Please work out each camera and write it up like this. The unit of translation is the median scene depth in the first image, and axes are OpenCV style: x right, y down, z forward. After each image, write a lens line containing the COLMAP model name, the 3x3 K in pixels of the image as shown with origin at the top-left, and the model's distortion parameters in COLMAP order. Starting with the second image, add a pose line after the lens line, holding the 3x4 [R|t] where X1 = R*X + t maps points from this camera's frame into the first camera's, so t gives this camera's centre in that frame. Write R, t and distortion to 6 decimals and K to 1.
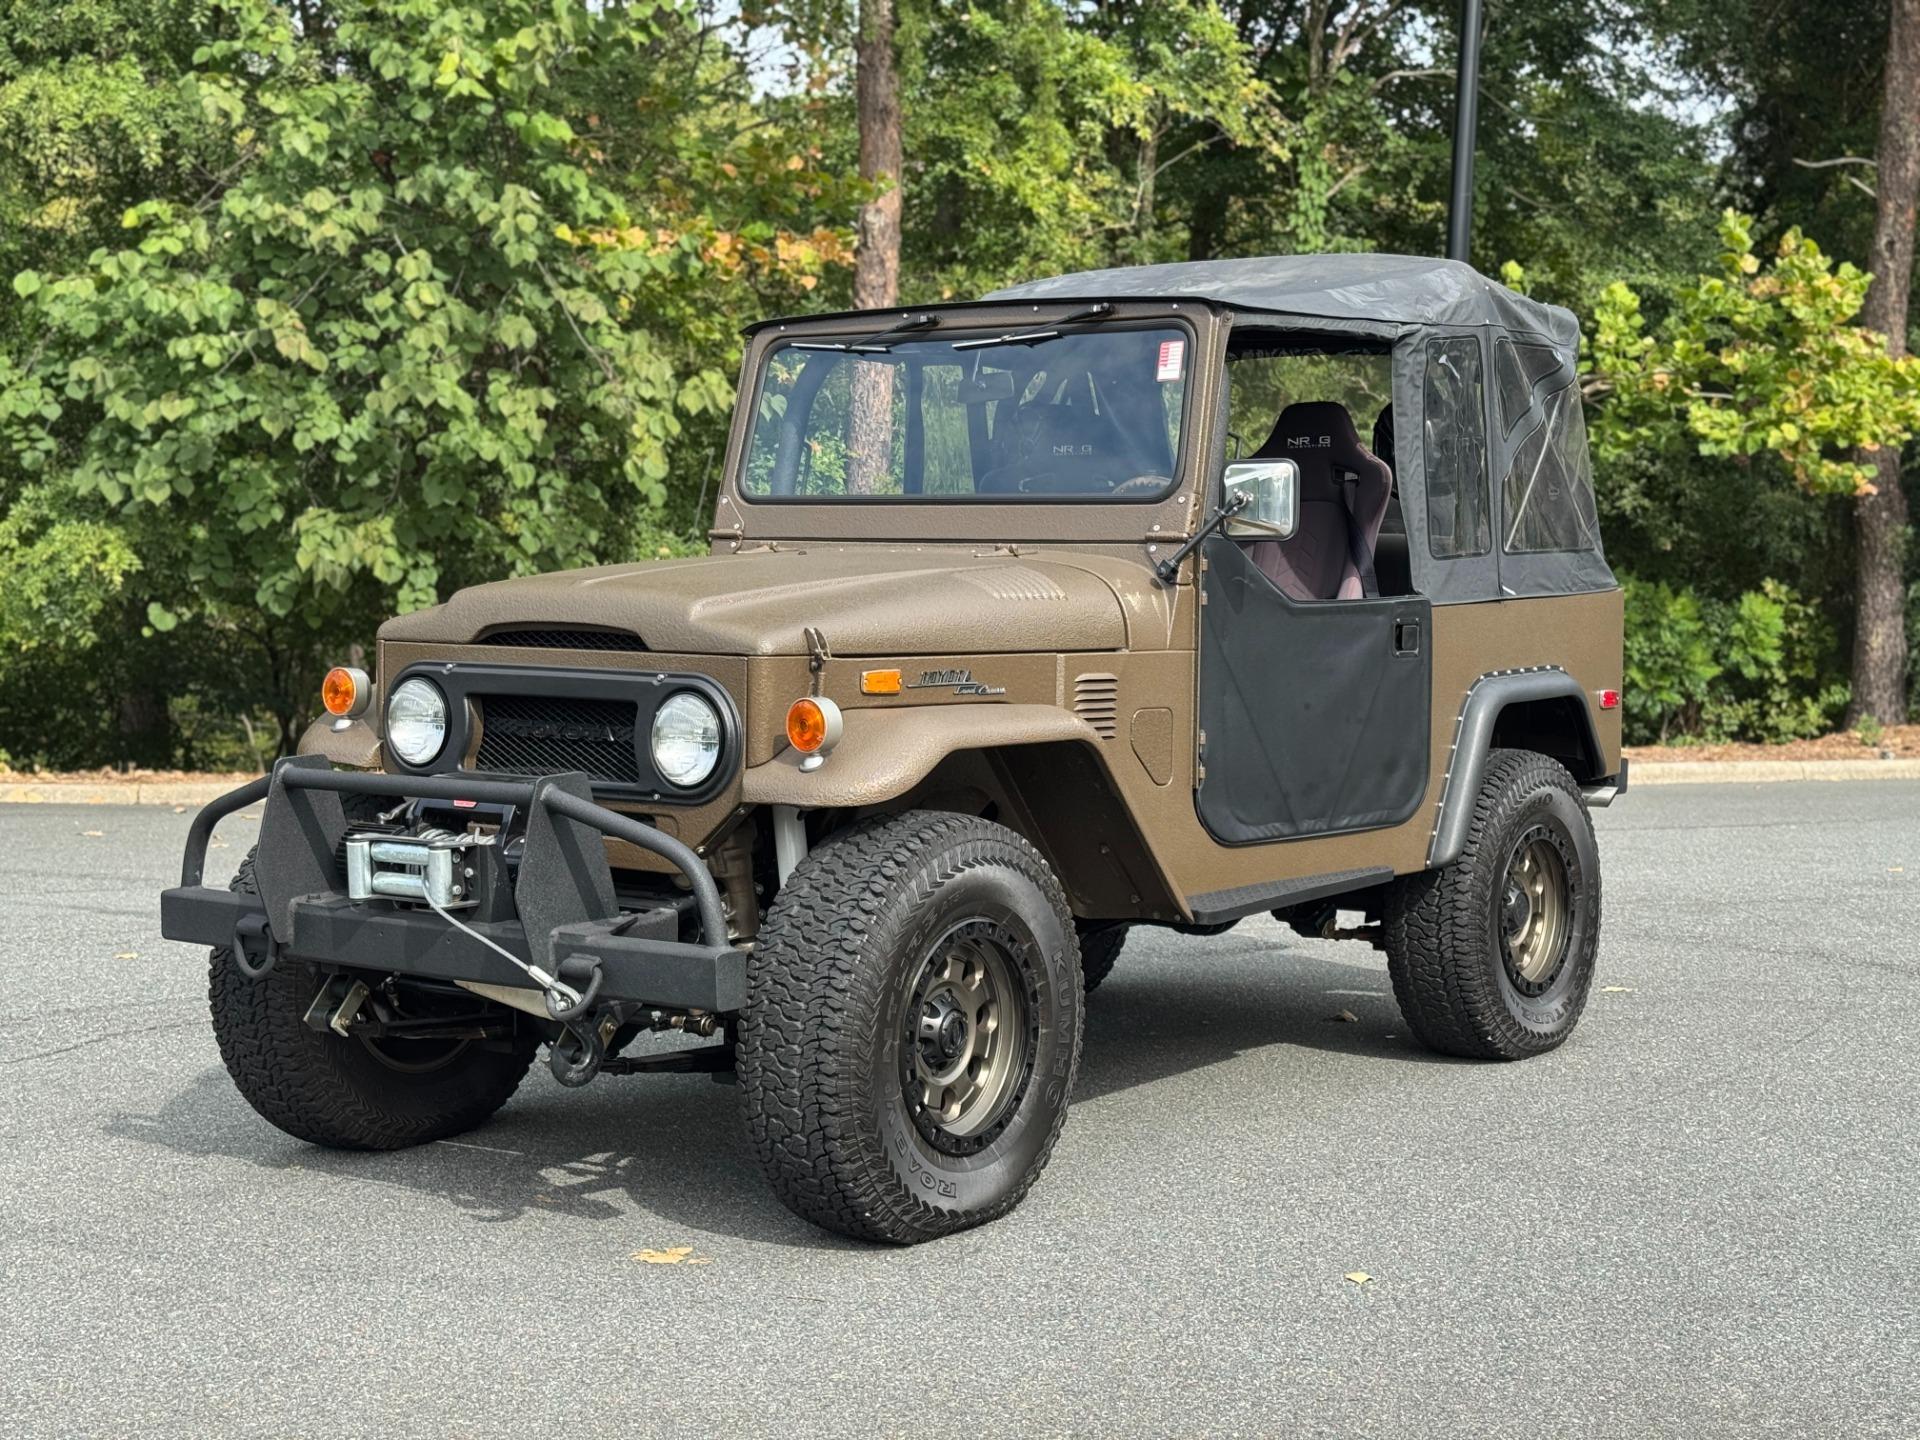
lens RADIAL K [[2725.3, 0, 945.2], [0, 2725.3, 734.9], [0, 0, 1]] dist [0.156229, -0.114885]
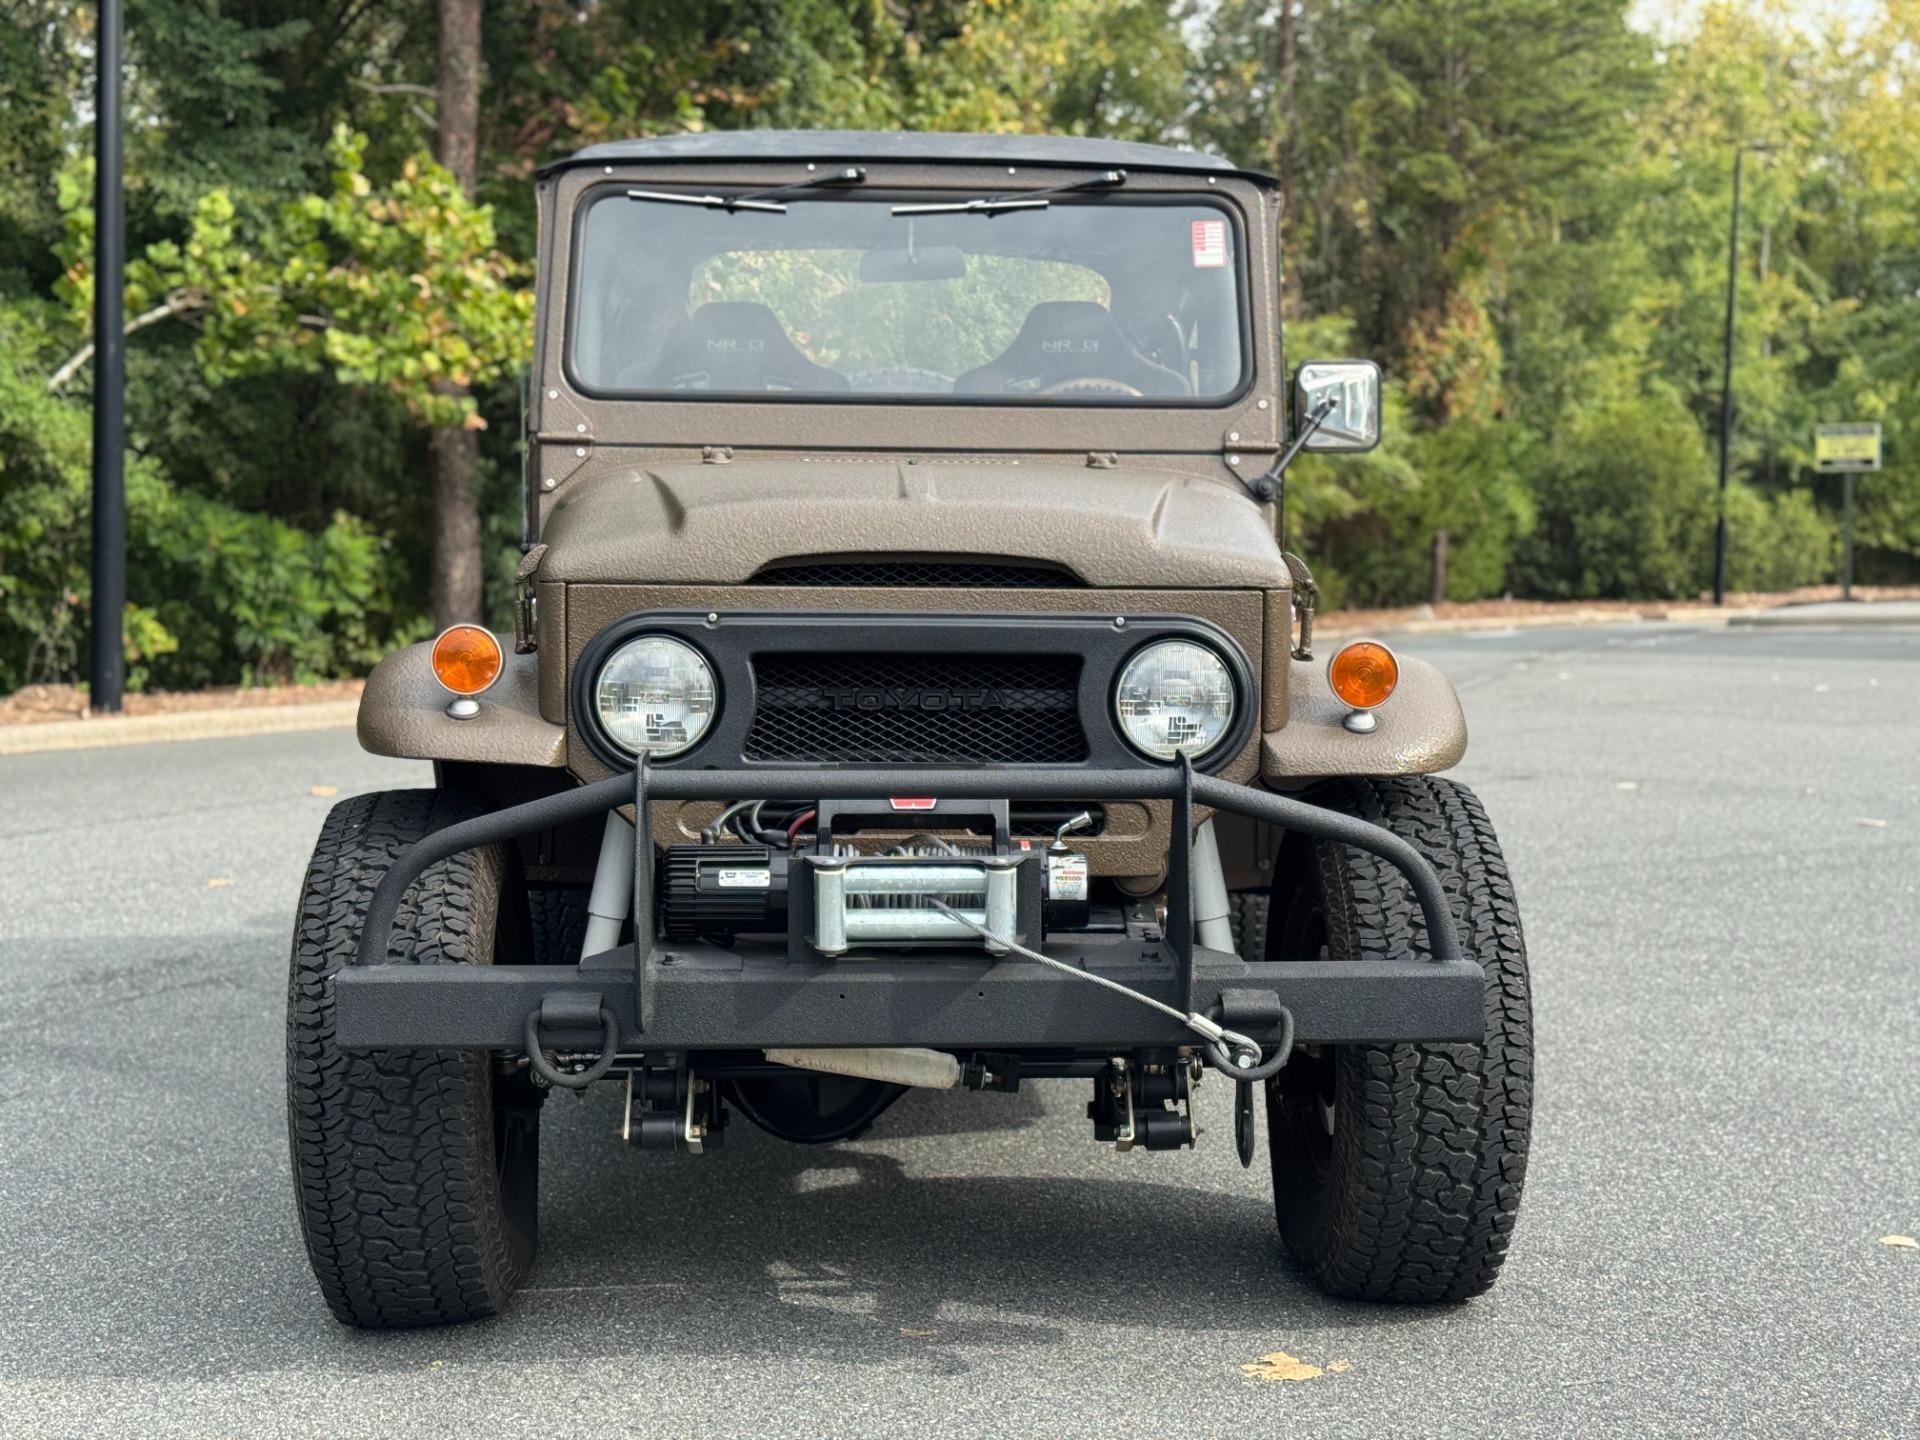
lens RADIAL K [[2711.4, 0, 960.0], [0, 2711.4, 720.0], [0, 0, 1]] dist [0.160746, -0.064083]
pose [[0.767530, -0.052293, 0.638876, -0.597464], [0.040947, 0.998631, 0.032547, -0.019235], [-0.639703, 0.001179, 0.768621, 0.428108]]
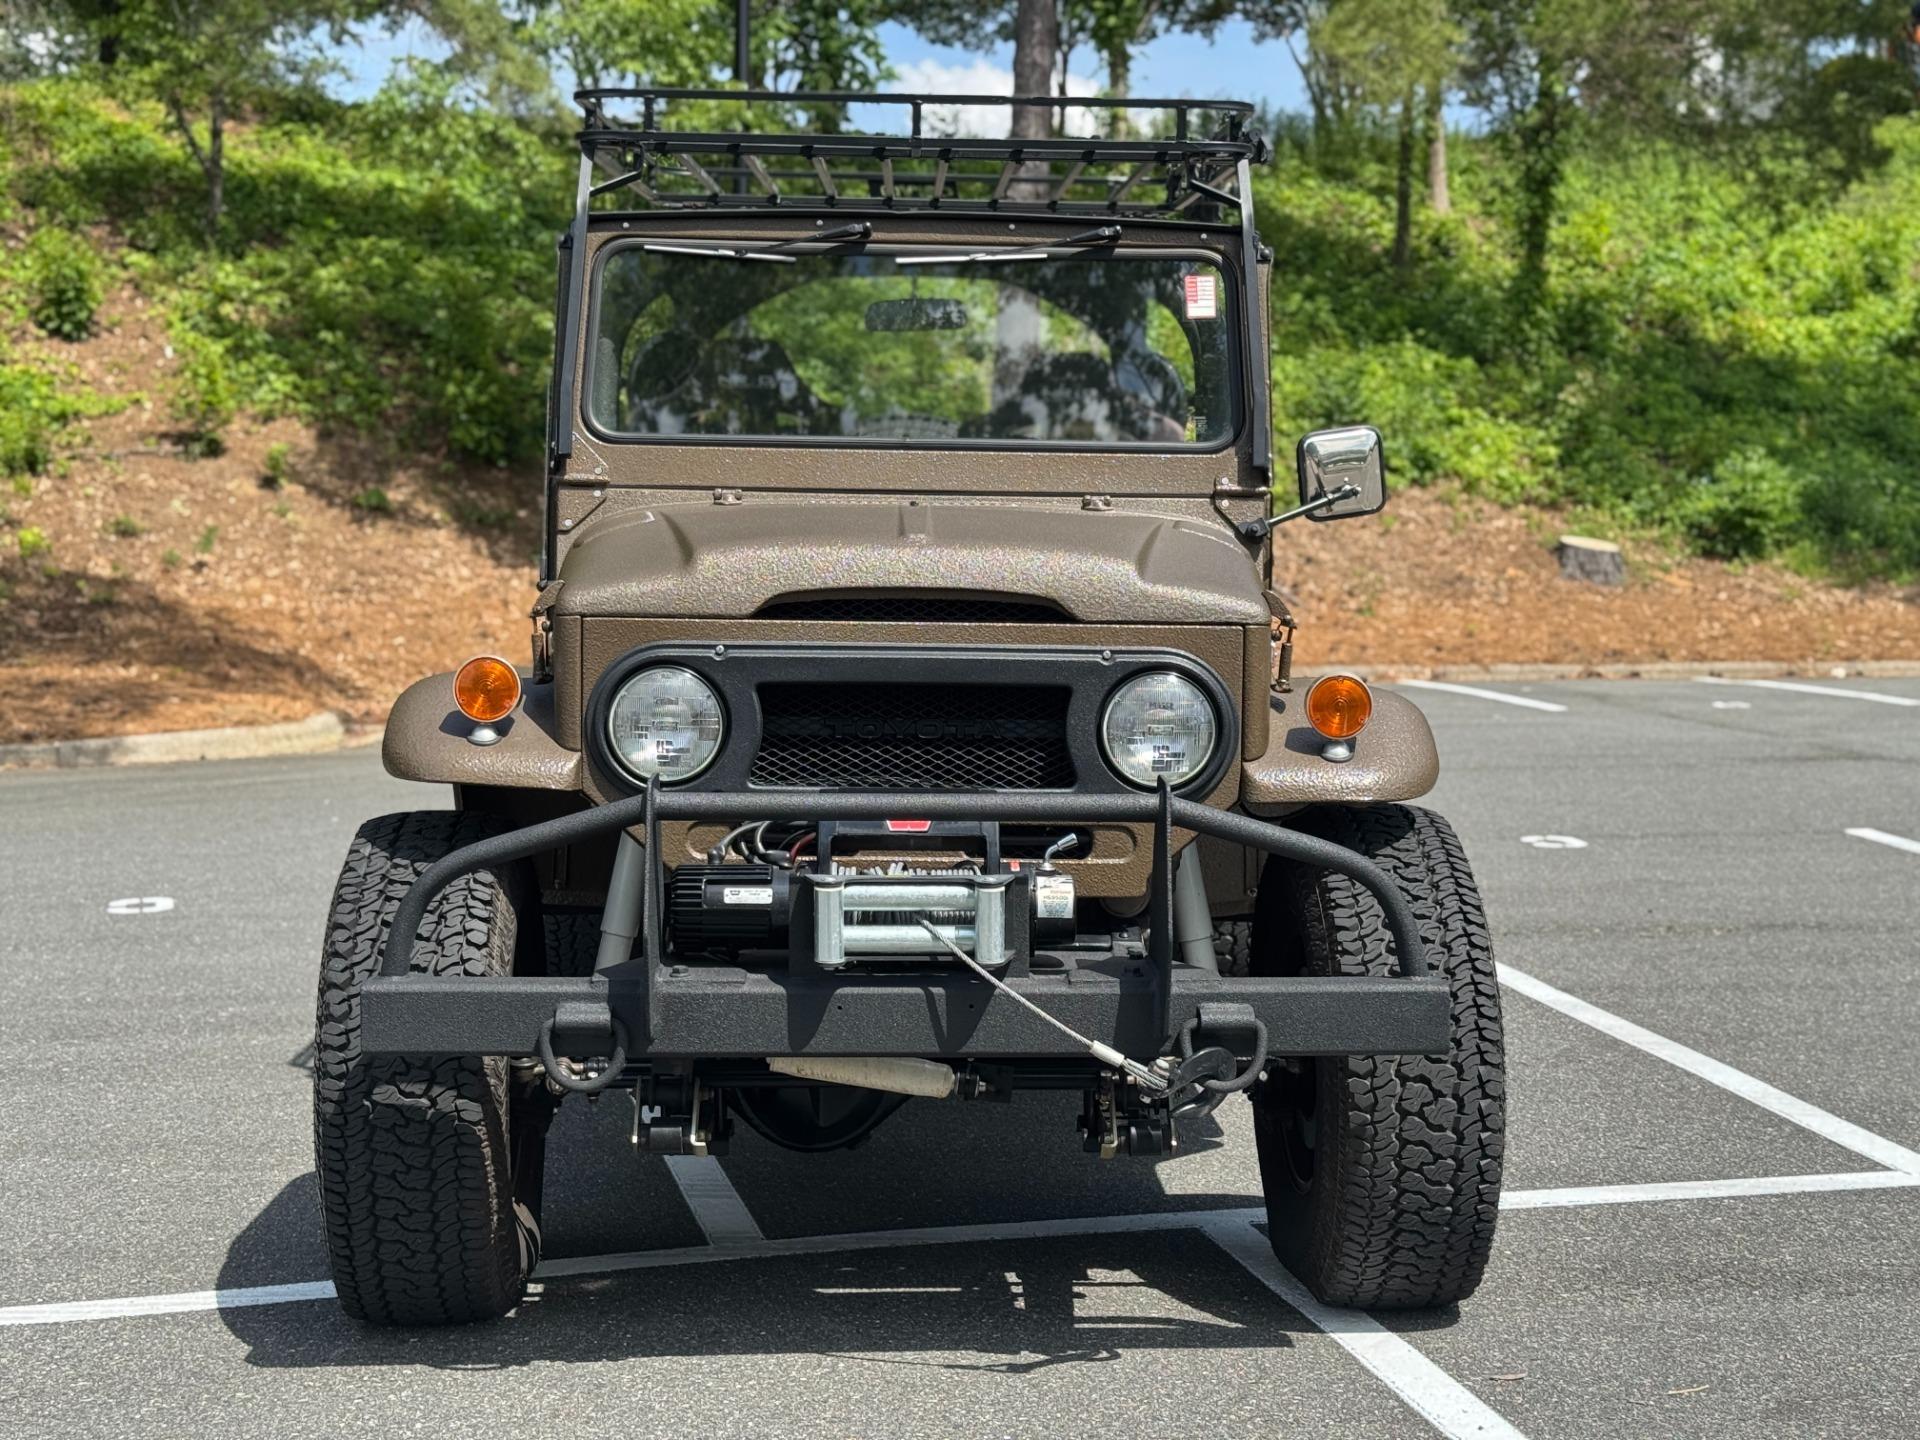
lens RADIAL K [[2725.3, 0, 945.2], [0, 2725.3, 734.9], [0, 0, 1]] dist [0.156229, -0.114885]
pose [[0.775500, -0.041033, 0.630012, -0.619400], [0.036758, 0.999127, 0.019827, -0.014509], [-0.630276, 0.007782, 0.776332, 0.391383]]
